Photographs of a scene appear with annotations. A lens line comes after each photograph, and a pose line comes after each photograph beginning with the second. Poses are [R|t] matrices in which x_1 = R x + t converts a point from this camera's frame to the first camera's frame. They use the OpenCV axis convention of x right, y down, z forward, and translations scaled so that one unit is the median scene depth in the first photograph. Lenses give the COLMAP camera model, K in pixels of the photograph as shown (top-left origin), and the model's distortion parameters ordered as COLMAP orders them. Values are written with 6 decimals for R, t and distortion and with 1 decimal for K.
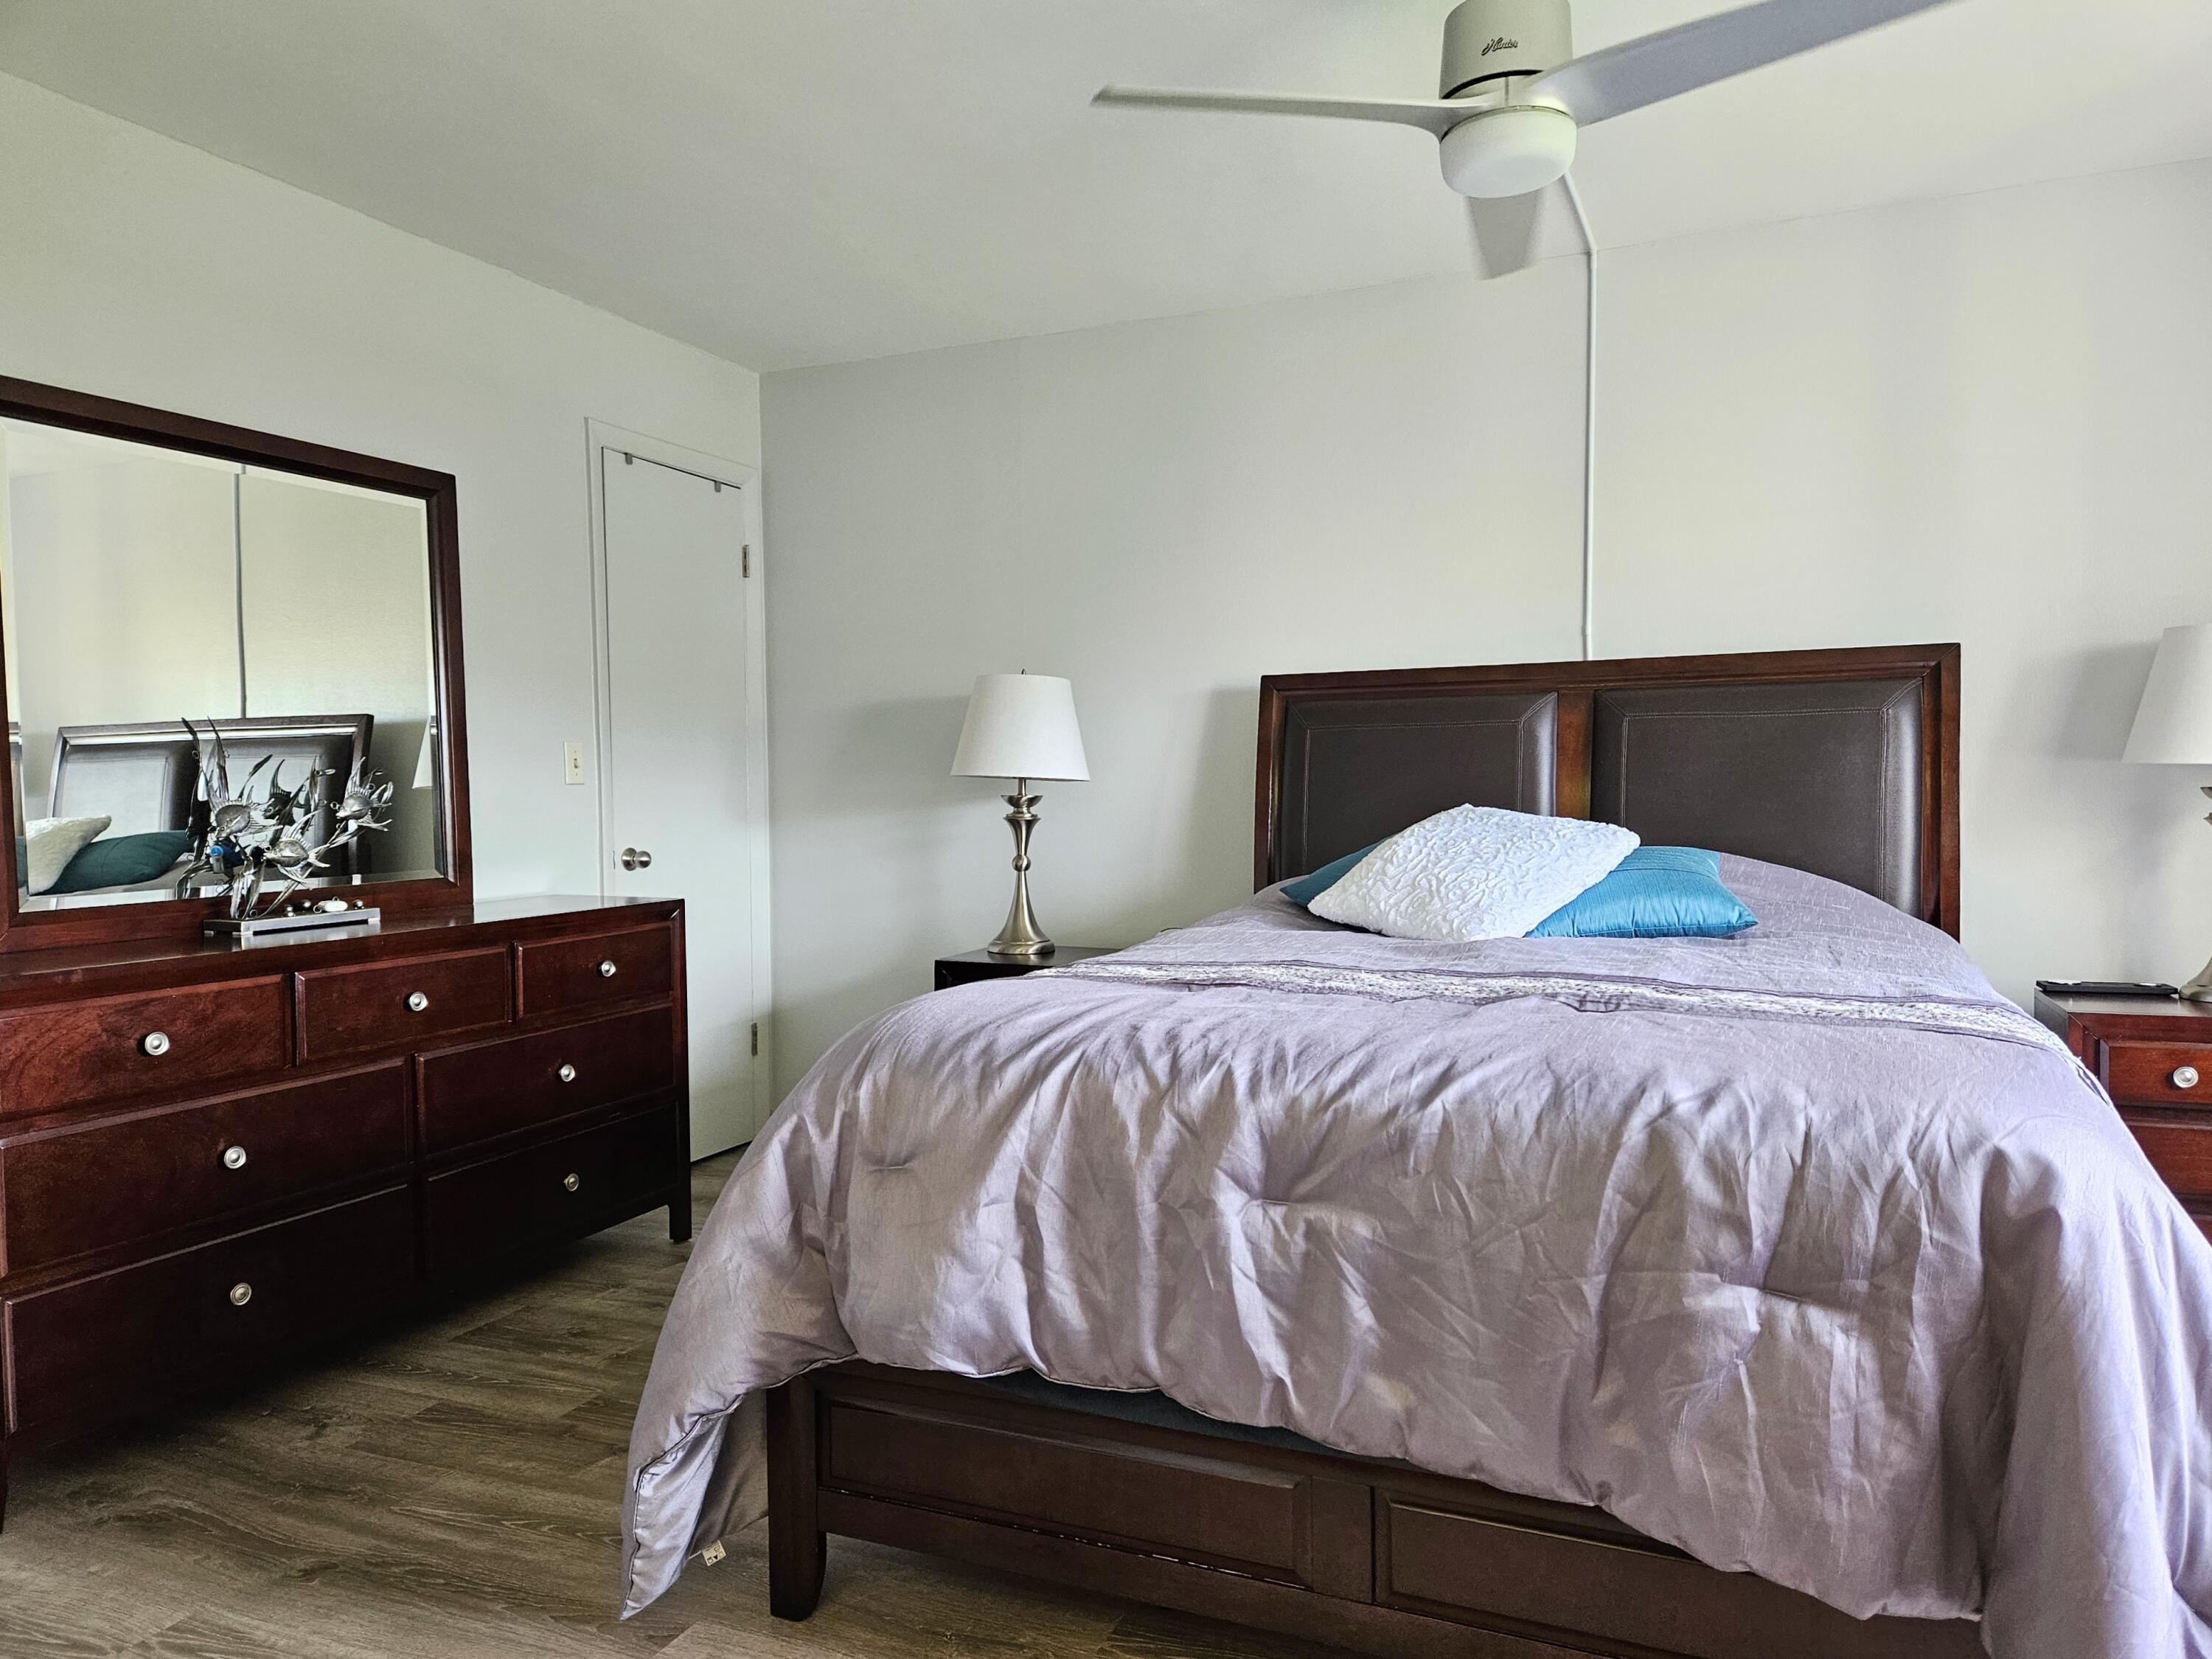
lens RADIAL K [[1482.9, 0, 1124.3], [0, 1482.9, 832.4], [0, 0, 1]] dist [0.076592, -0.064229]
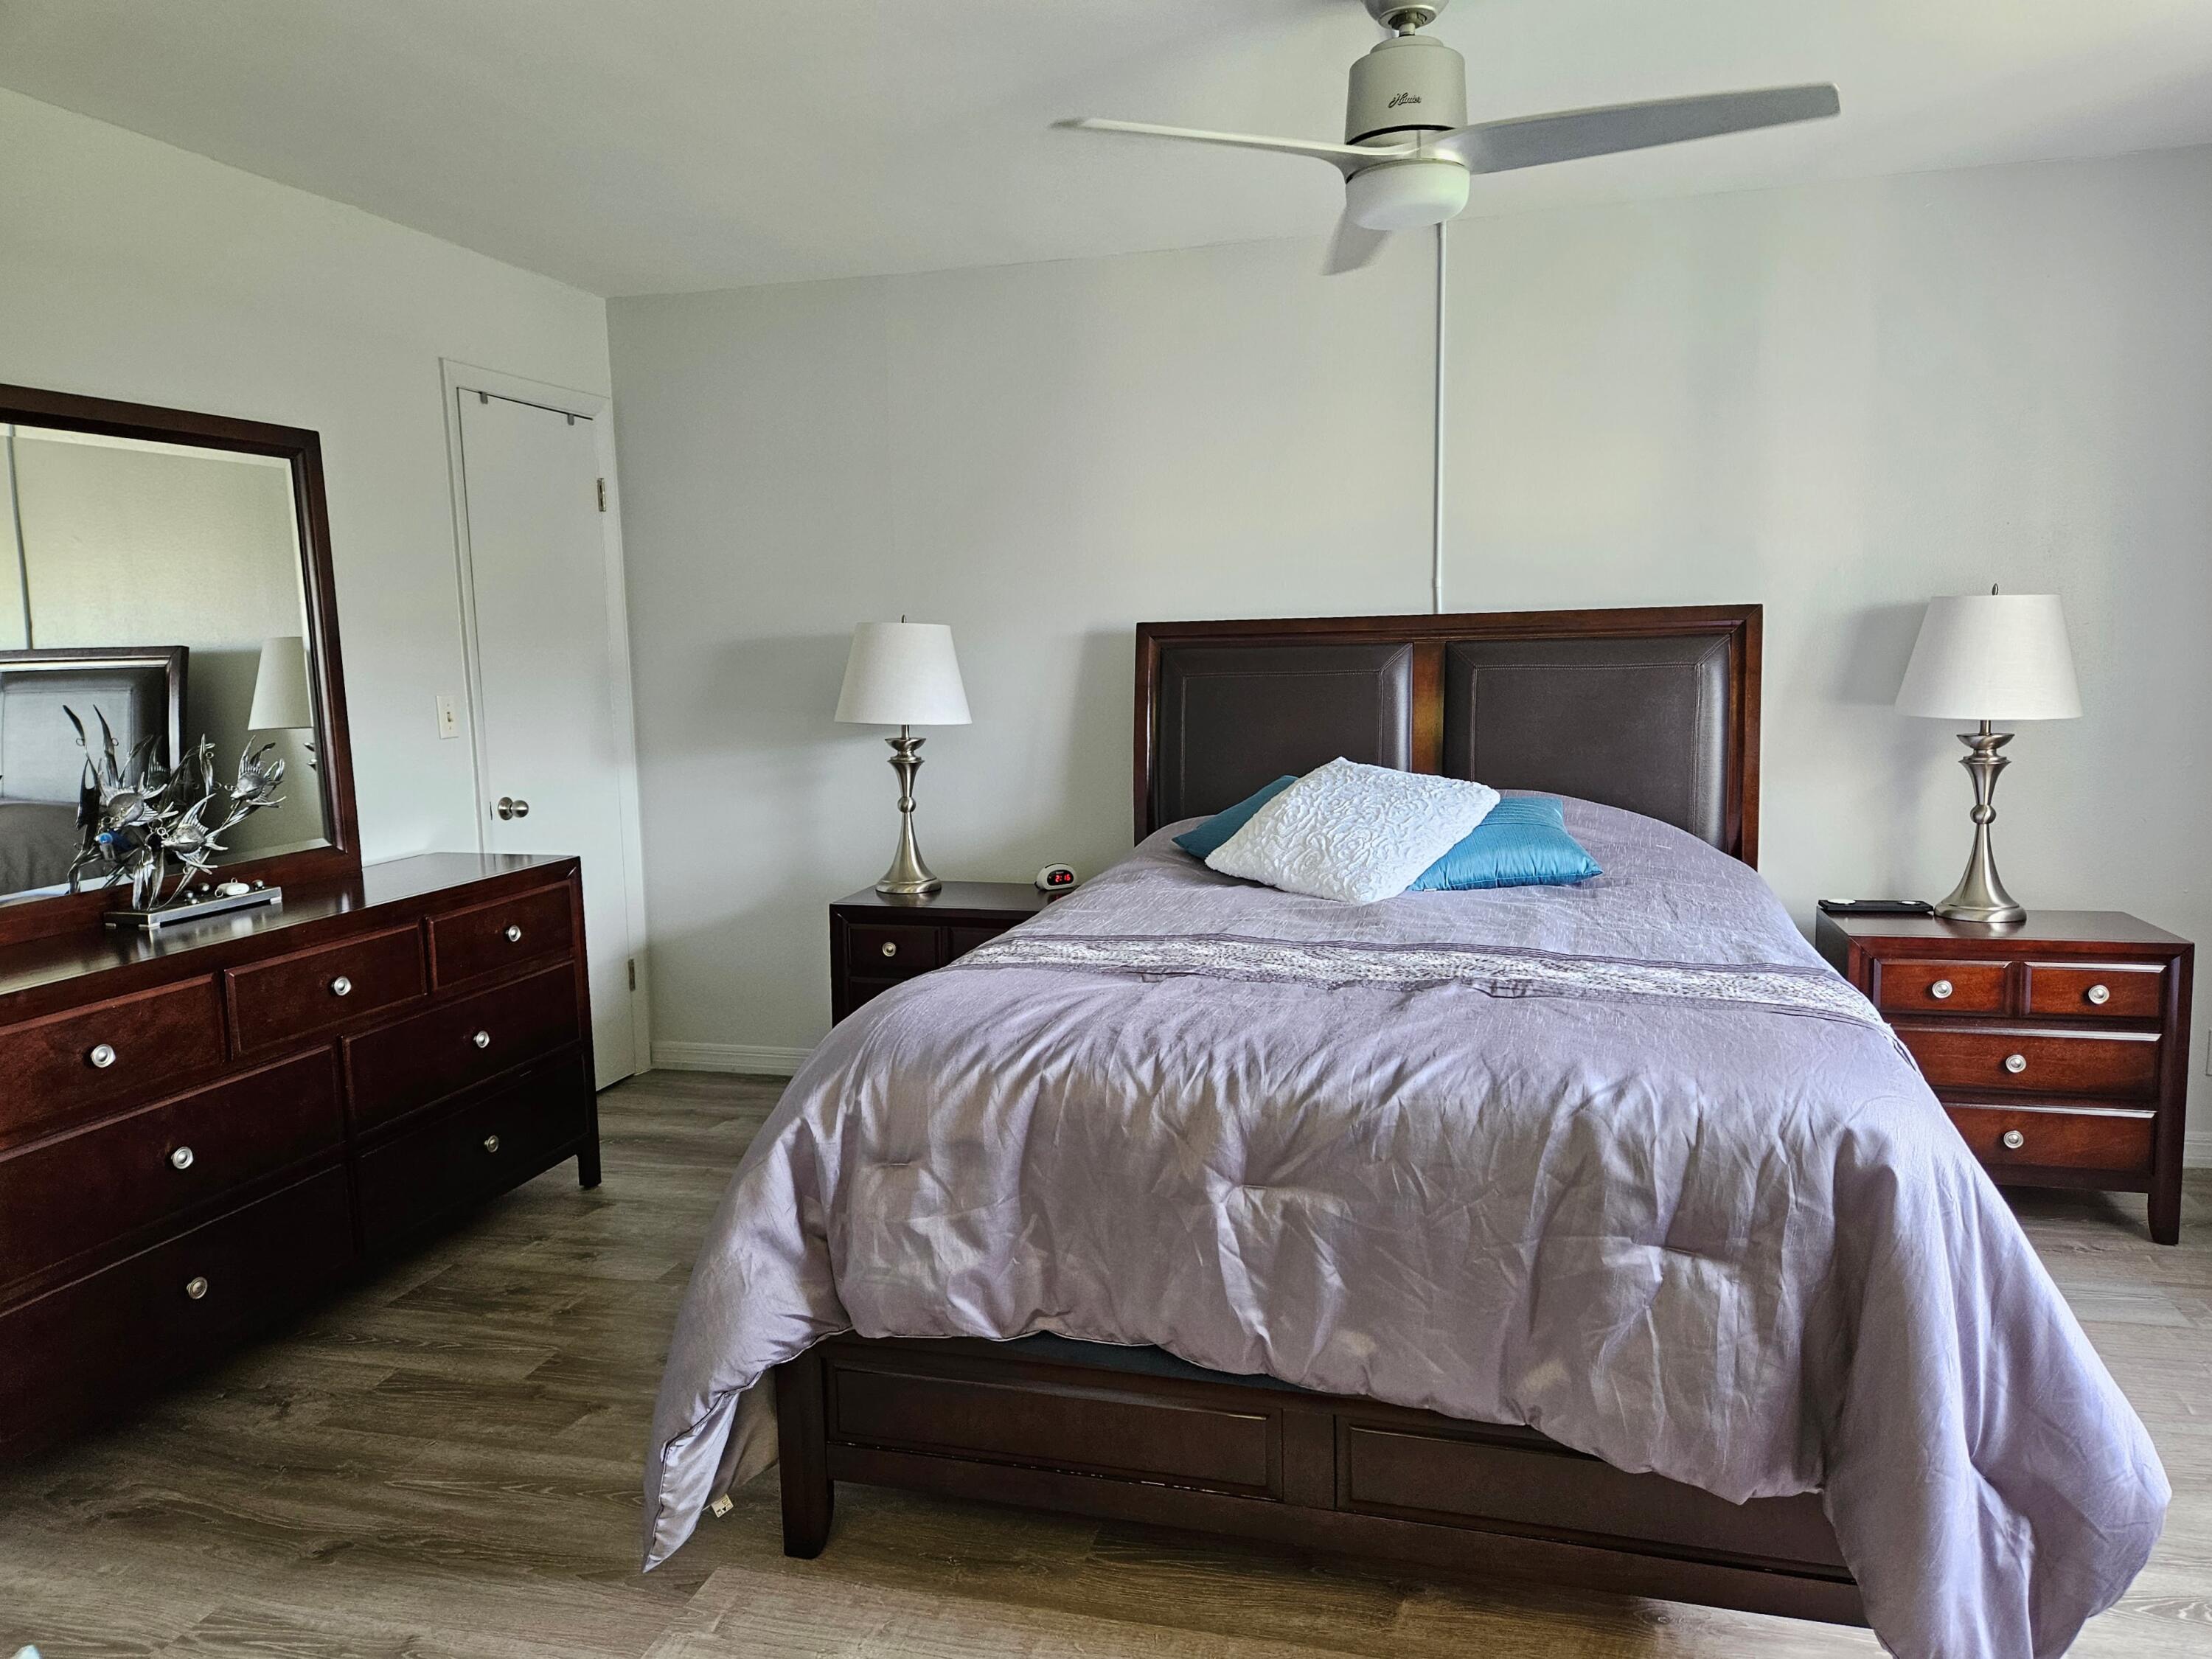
lens RADIAL K [[1482.9, 0, 1121.9], [0, 1482.9, 815.2], [0, 0, 1]] dist [0.076592, -0.064229]
pose [[0.990358, -0.025572, 0.136153, -0.100580], [0.014171, 0.996361, 0.084051, -0.092066], [-0.137807, -0.081311, 0.987116, -0.069248]]
